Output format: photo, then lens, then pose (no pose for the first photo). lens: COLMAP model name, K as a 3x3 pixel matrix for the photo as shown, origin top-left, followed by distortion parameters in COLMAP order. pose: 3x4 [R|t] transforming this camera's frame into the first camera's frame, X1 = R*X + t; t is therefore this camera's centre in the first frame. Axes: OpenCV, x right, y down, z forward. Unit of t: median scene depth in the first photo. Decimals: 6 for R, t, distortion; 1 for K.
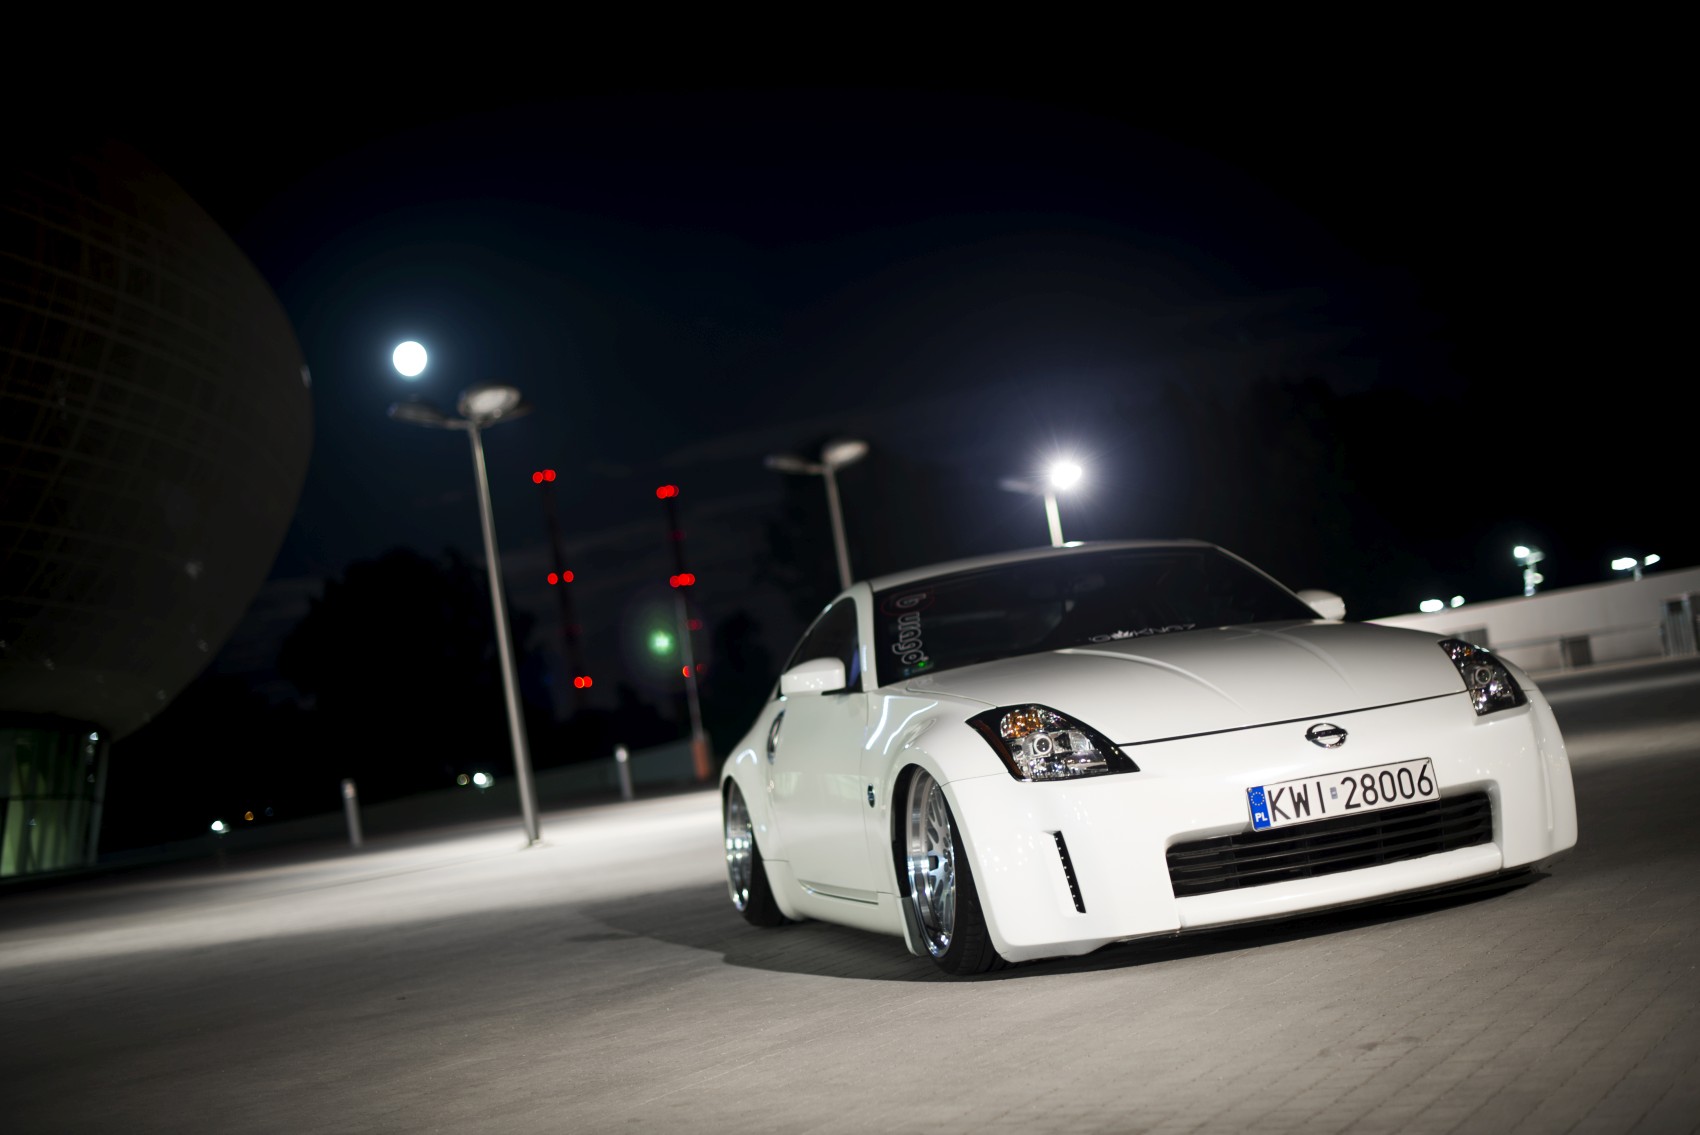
lens RADIAL K [[2481.6, 0, 850.0], [0, 2481.6, 567.5], [0, 0, 1]] dist [-0.102155, -0.059773]
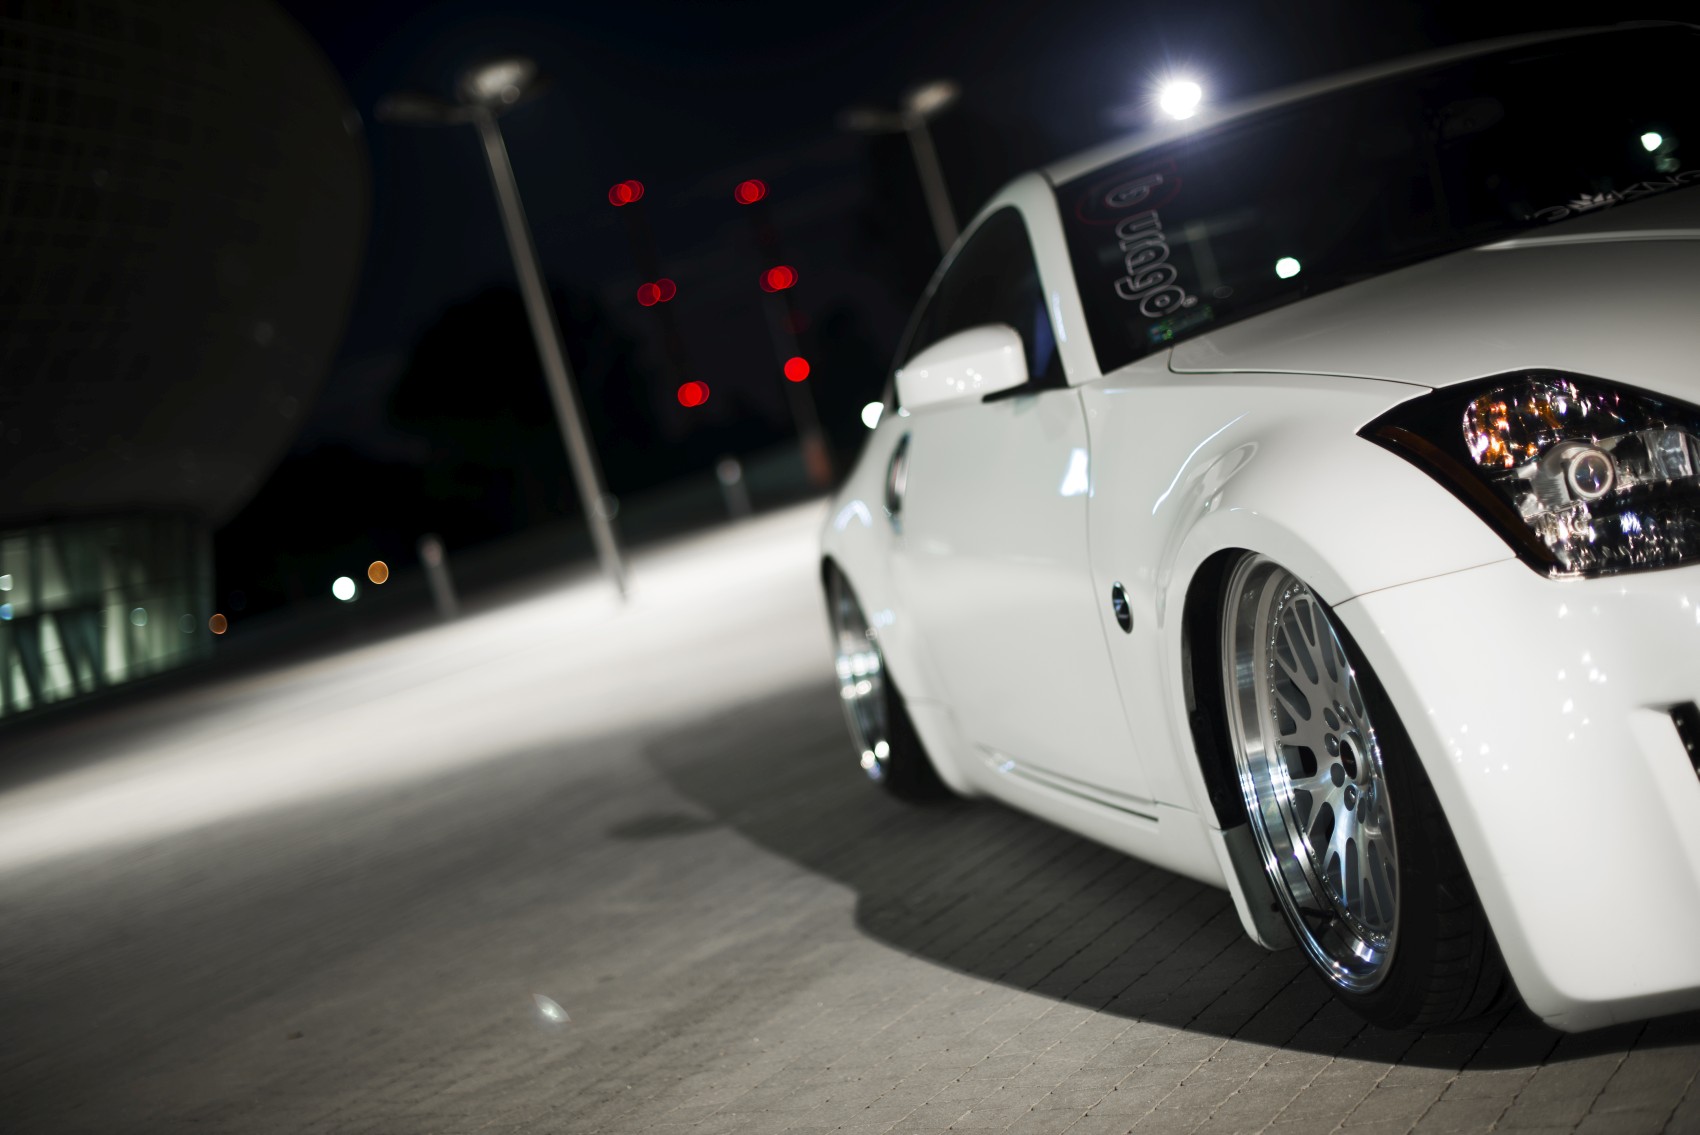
lens RADIAL K [[2481.6, 0, 850.0], [0, 2481.6, 567.5], [0, 0, 1]] dist [-0.102155, -0.059773]
pose [[0.990886, -0.123351, -0.054131, -0.015075], [0.129233, 0.983875, 0.123651, 0.019437], [0.038005, -0.129520, 0.990848, 0.508578]]
